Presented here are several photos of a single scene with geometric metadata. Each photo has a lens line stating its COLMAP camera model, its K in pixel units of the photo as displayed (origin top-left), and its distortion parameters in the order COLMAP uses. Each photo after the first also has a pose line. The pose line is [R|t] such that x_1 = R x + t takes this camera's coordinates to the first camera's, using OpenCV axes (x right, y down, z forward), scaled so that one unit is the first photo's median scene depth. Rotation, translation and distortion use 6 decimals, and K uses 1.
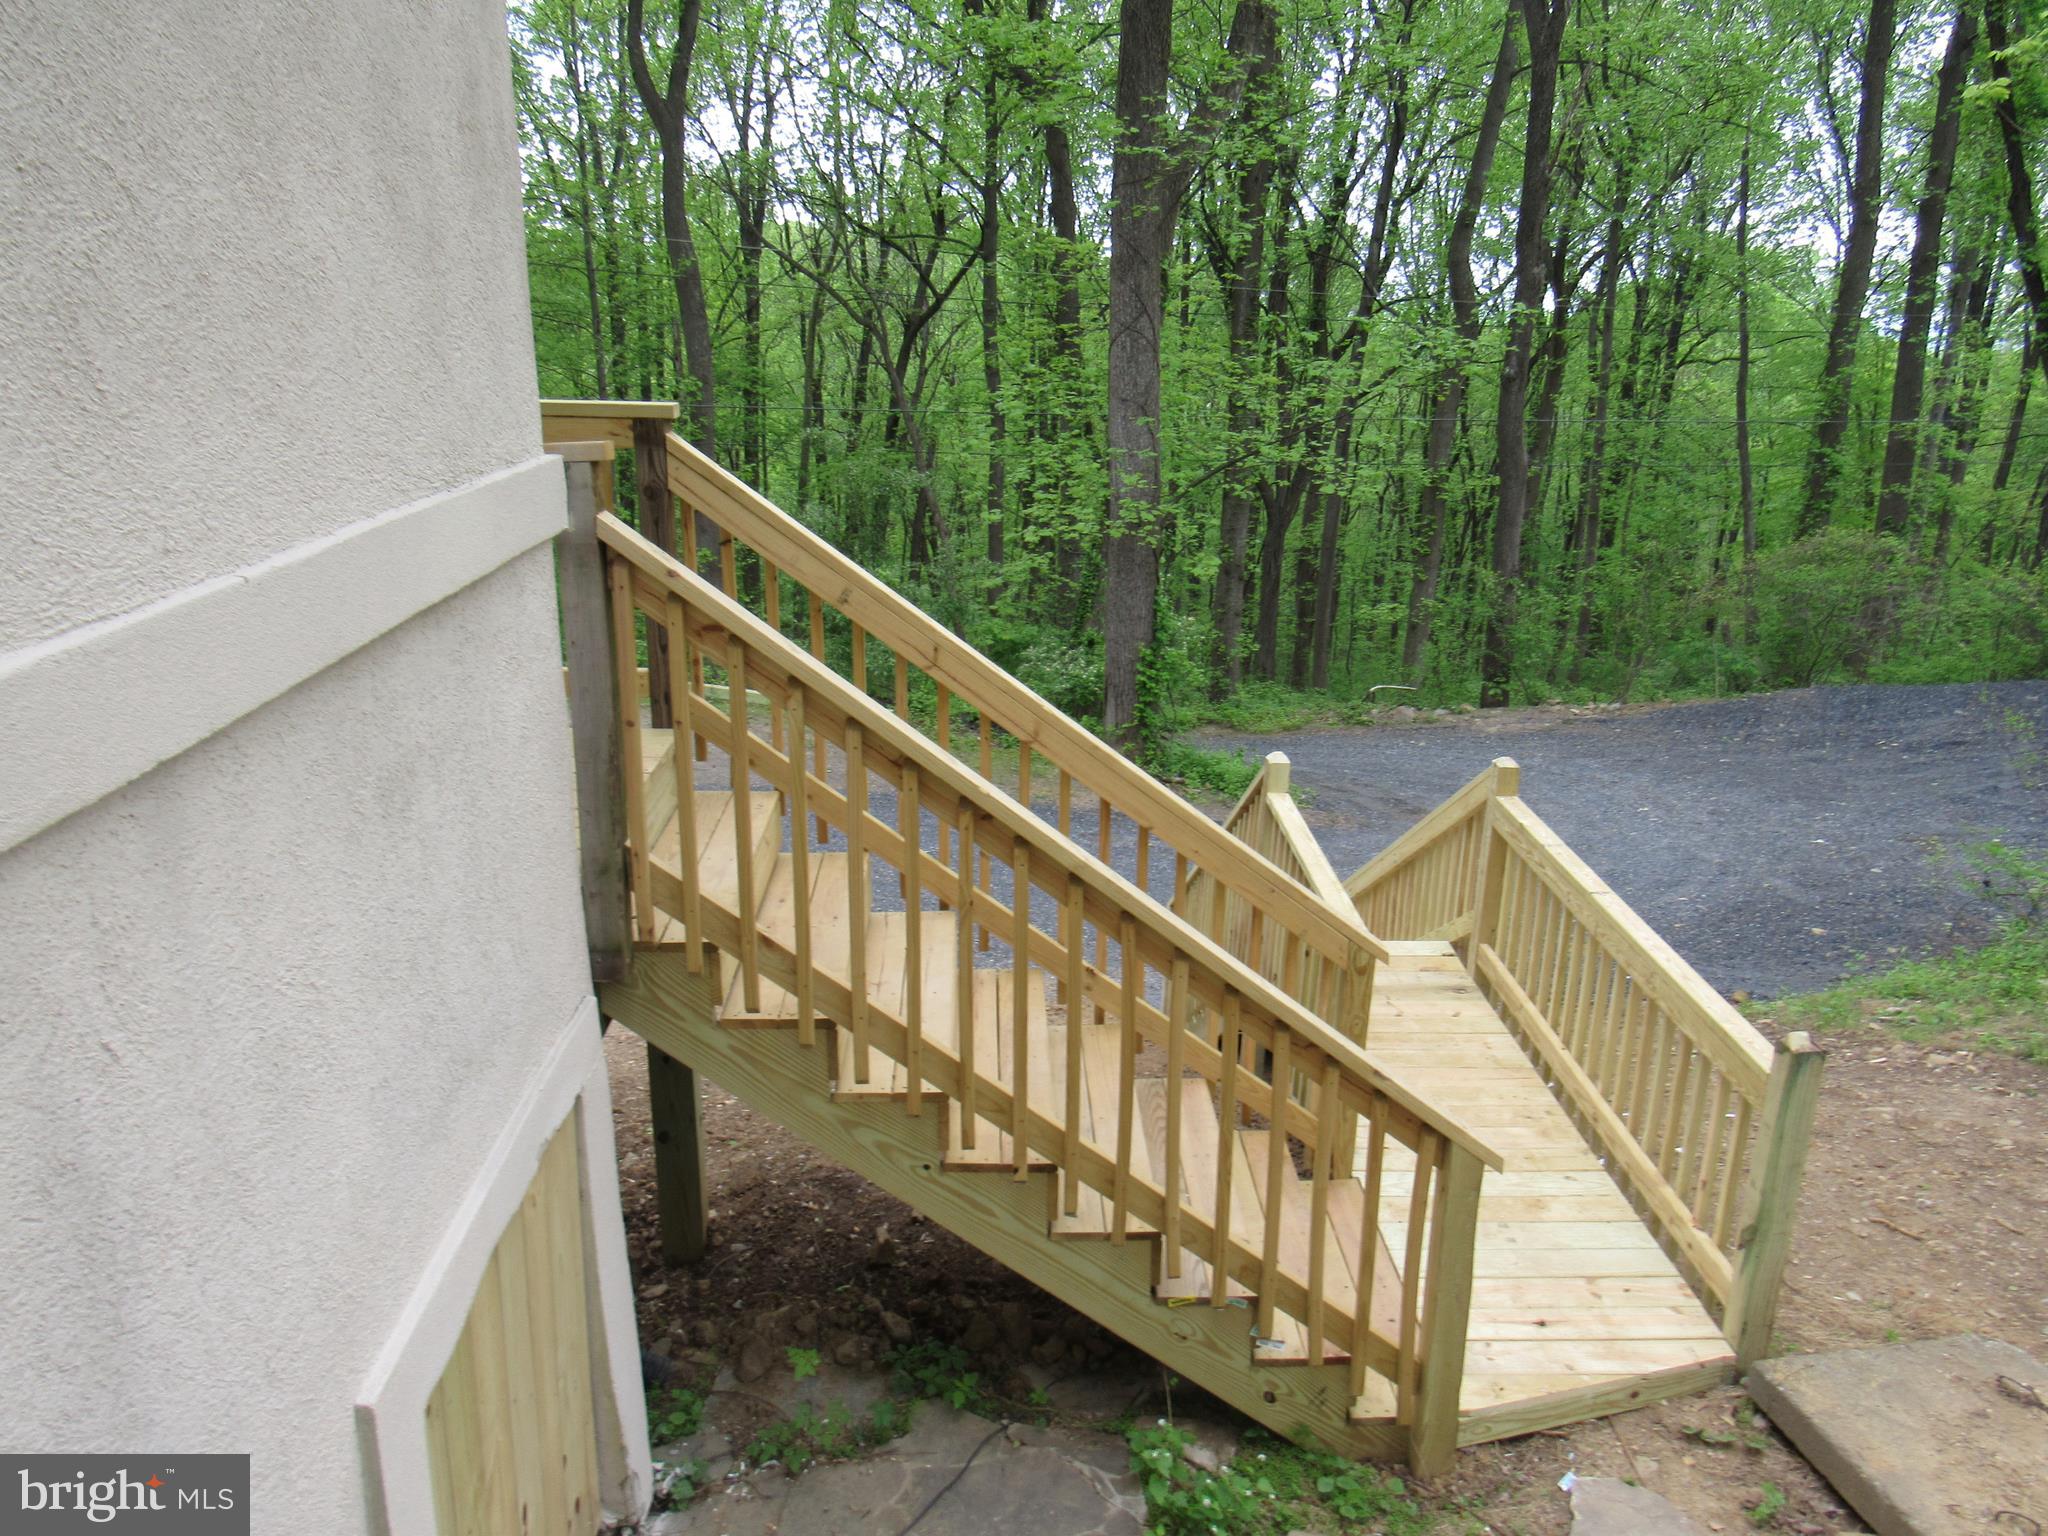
lens RADIAL K [[1457.4, 0, 1021.0], [0, 1457.4, 769.7], [0, 0, 1]] dist [-0.029494, 0.003279]
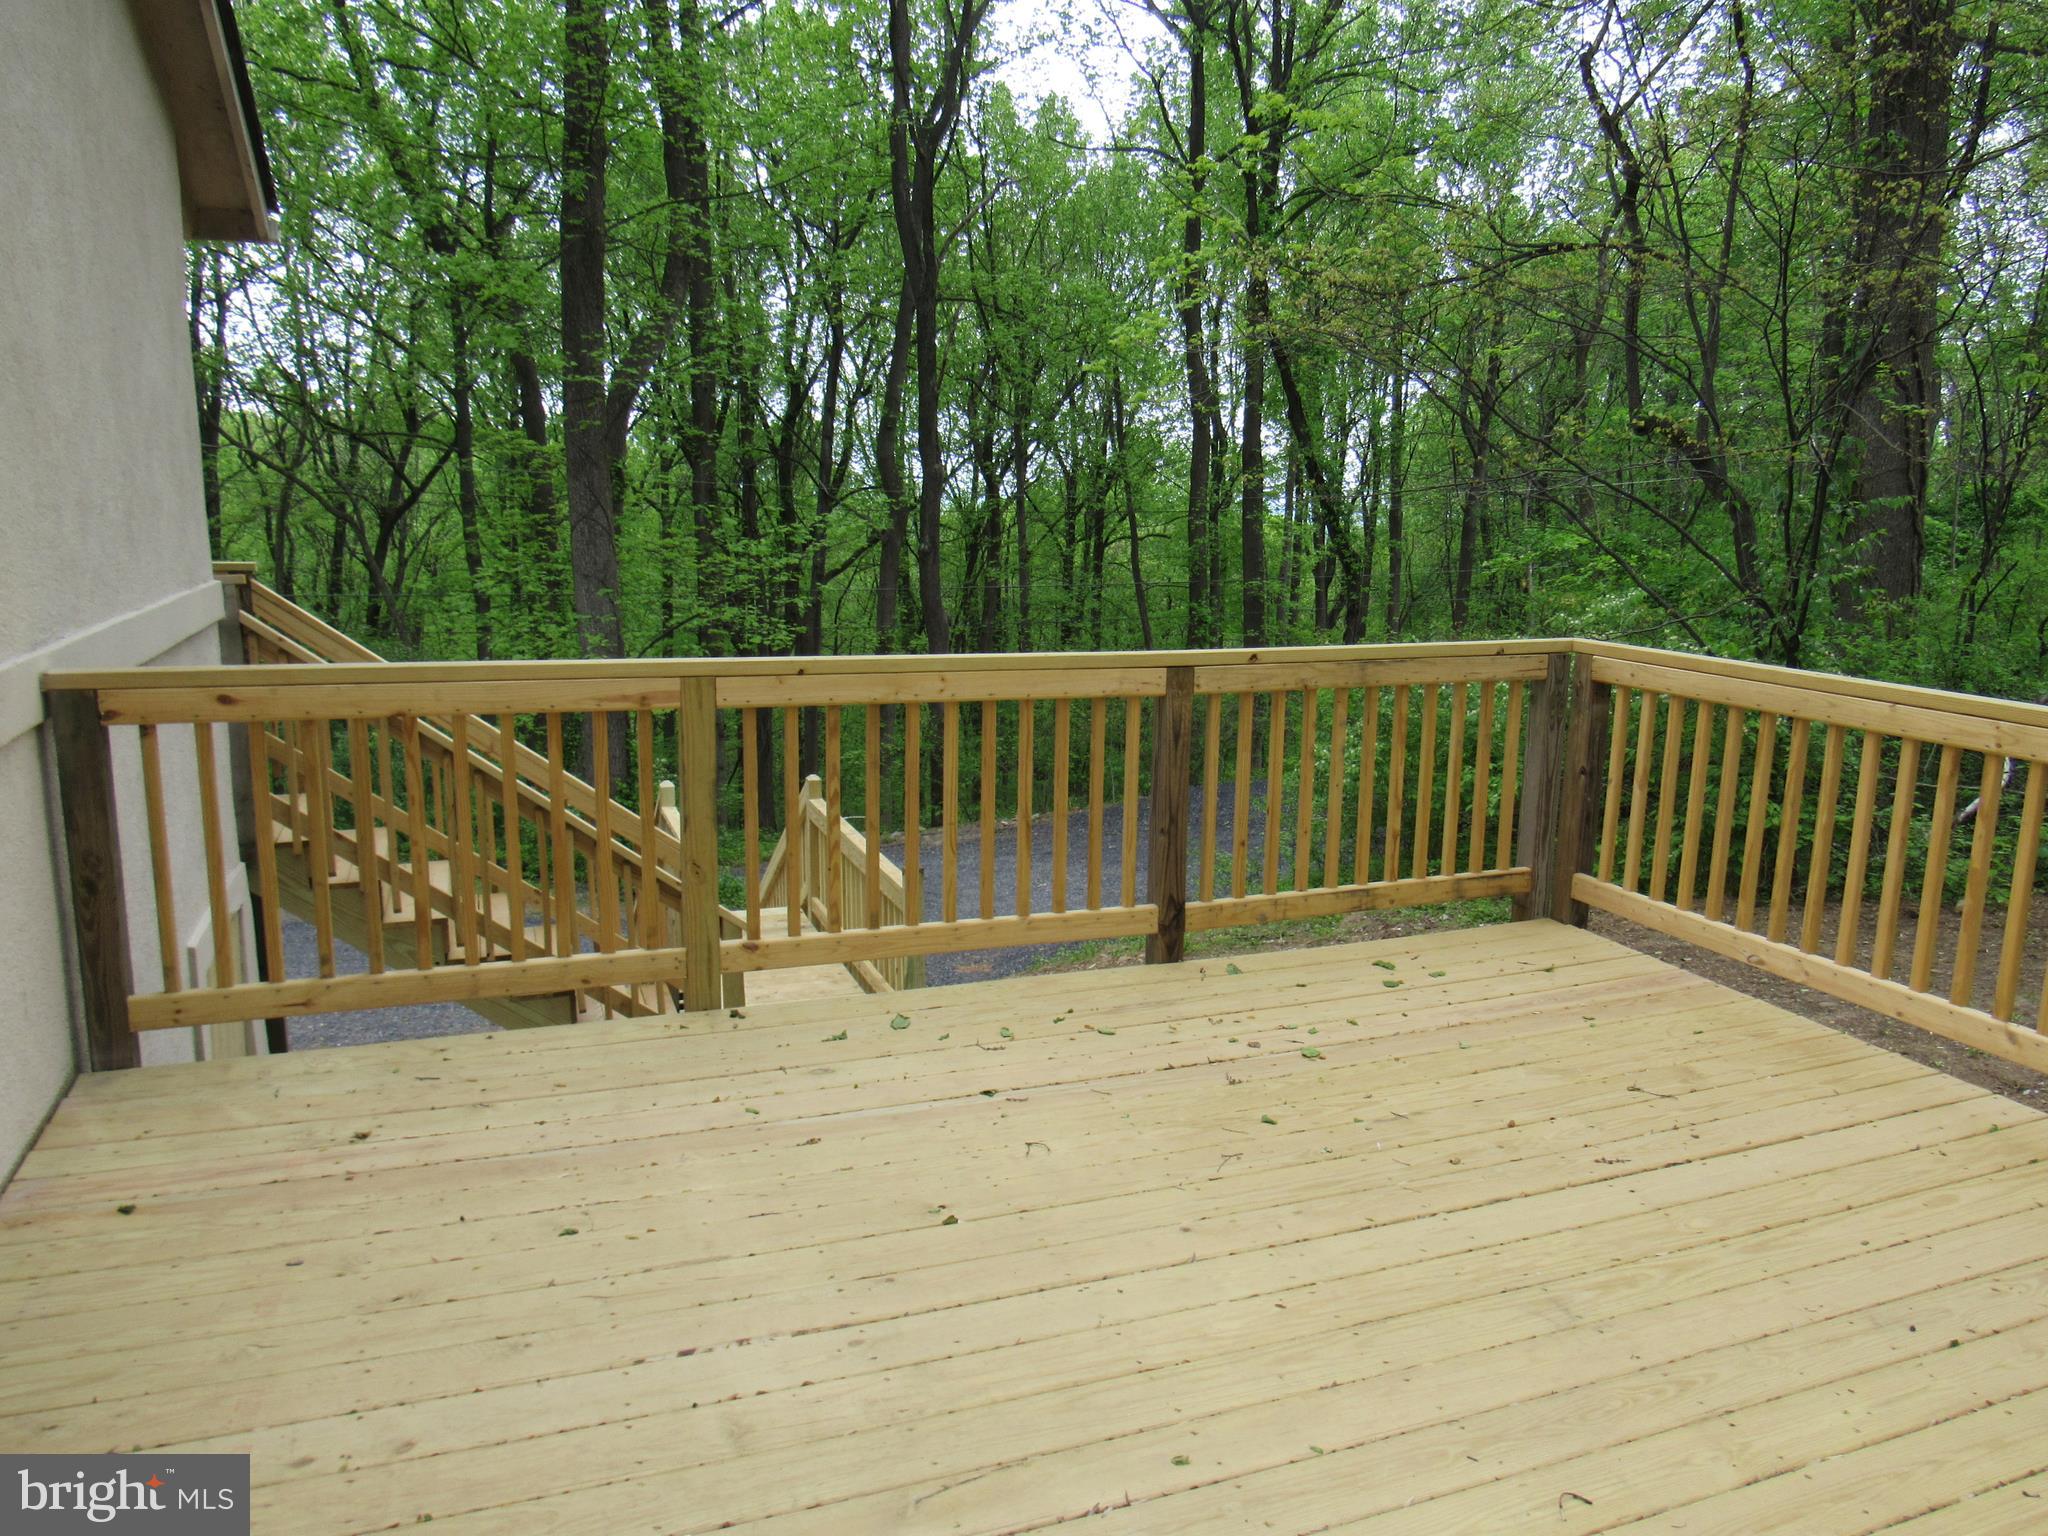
lens RADIAL K [[1461.9, 0, 1030.5], [0, 1461.9, 775.8], [0, 0, 1]] dist [-0.023576, 0.000941]
pose [[0.942759, -0.067245, 0.326624, 0.006182], [0.105466, 0.989307, -0.100737, 0.033337], [-0.316358, 0.129419, 0.939771, -0.109207]]
